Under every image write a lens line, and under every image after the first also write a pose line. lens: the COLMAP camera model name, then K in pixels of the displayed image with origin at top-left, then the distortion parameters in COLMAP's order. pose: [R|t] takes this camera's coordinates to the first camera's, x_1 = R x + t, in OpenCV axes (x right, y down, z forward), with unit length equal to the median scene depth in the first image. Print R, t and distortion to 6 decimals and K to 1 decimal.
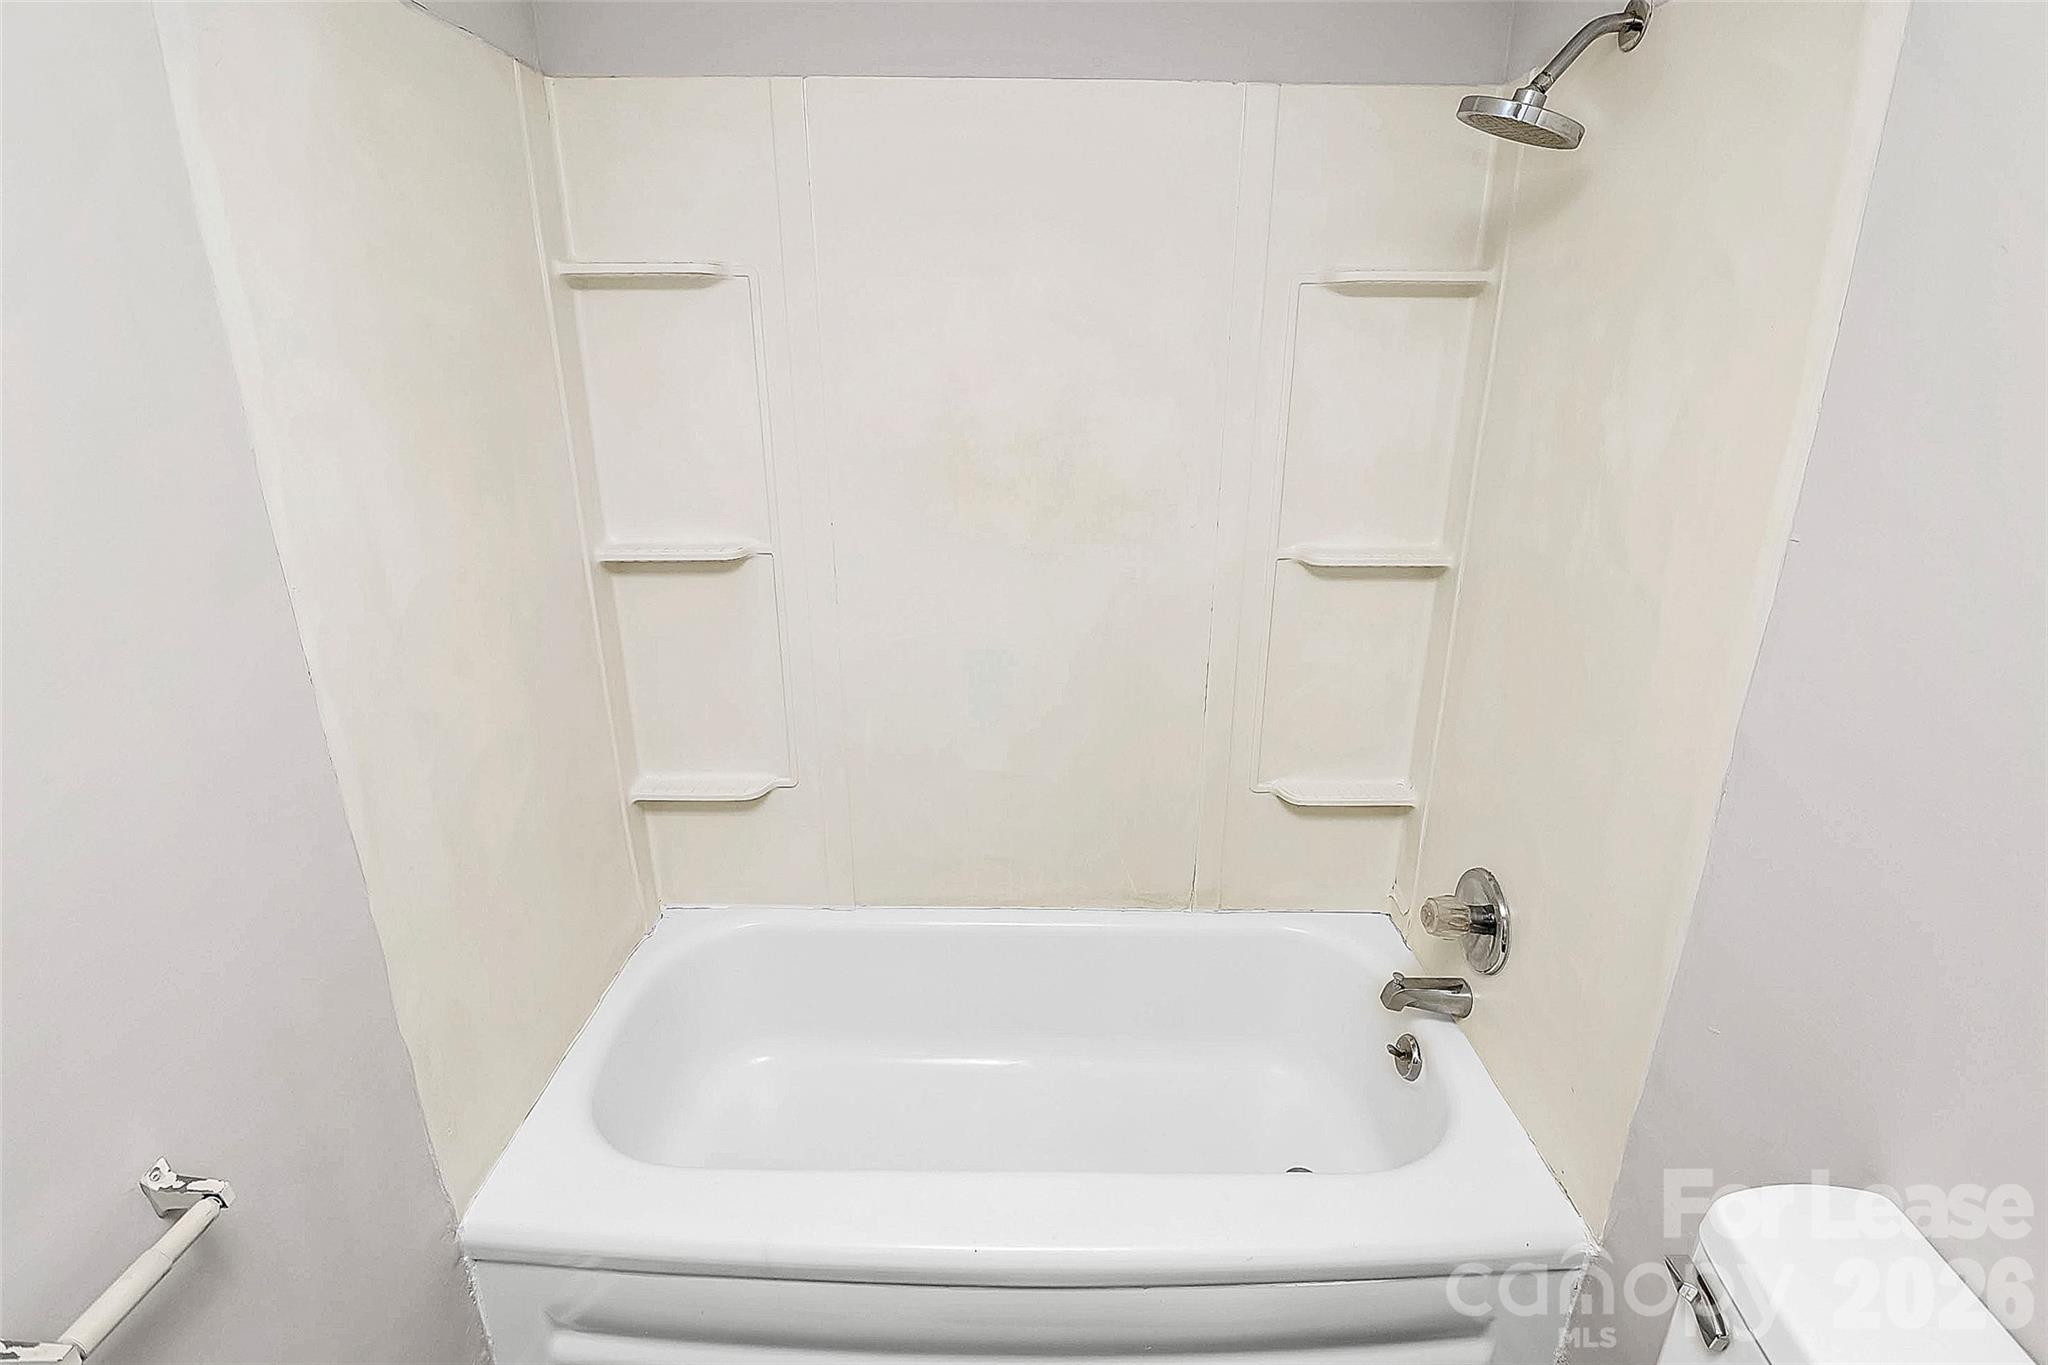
lens RADIAL K [[970.6, 0, 1023.2], [0, 970.6, 675.4], [0, 0, 1]] dist [0.004648, -0.014711]
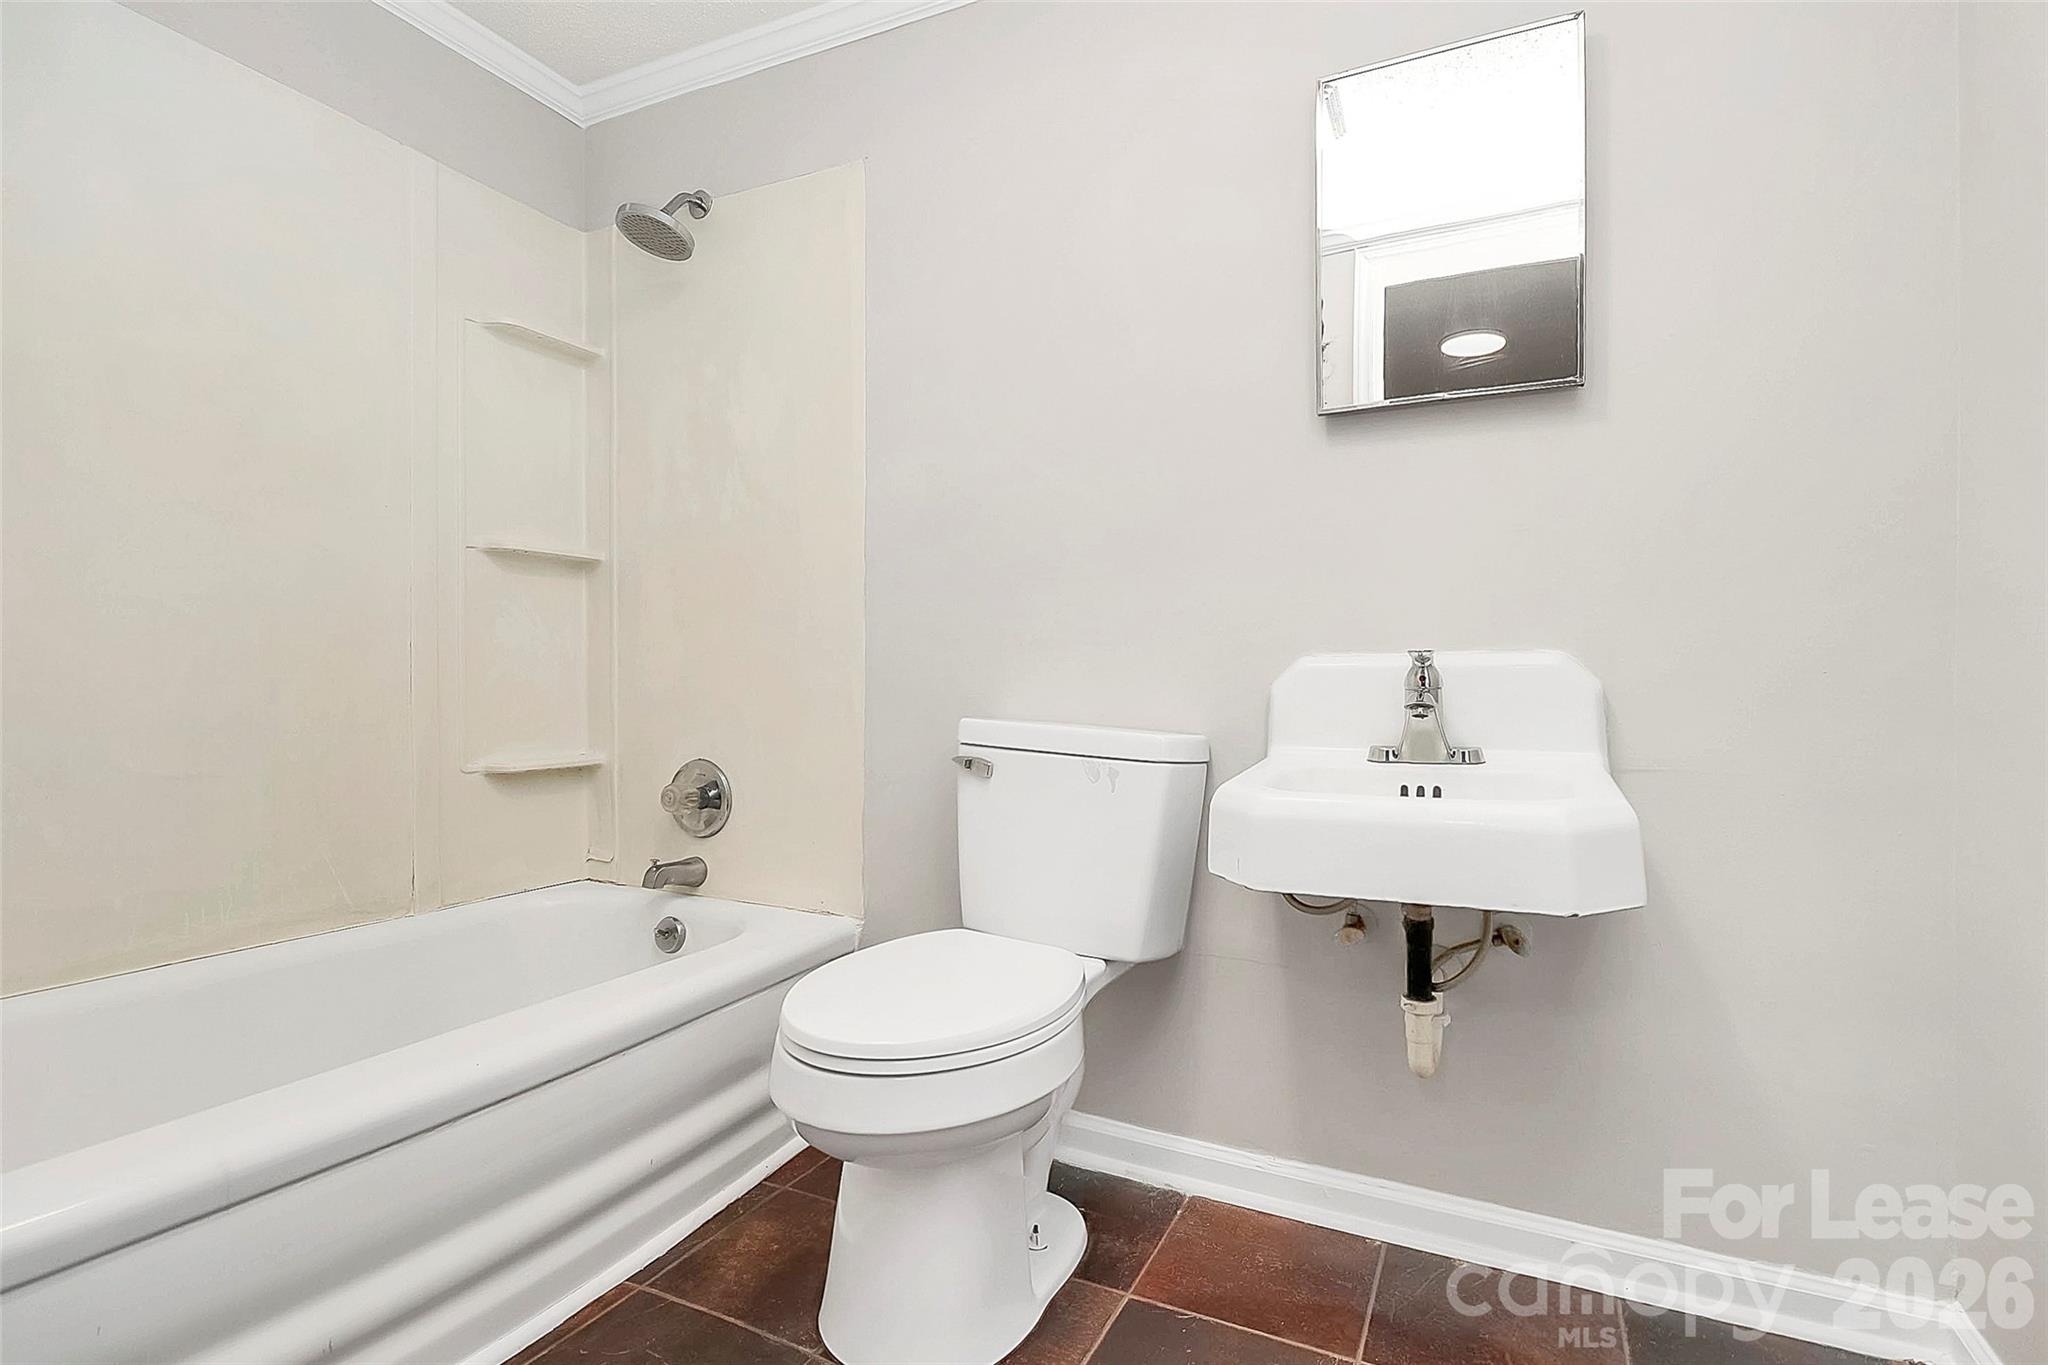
lens RADIAL K [[970.6, 0, 1023.2], [0, 970.6, 675.4], [0, 0, 1]] dist [0.004648, -0.014711]
pose [[0.443603, -0.002492, 0.896220, -0.487907], [0.287160, 0.947670, -0.139501, 0.385929], [-0.848973, 0.319242, 0.421105, 0.023378]]
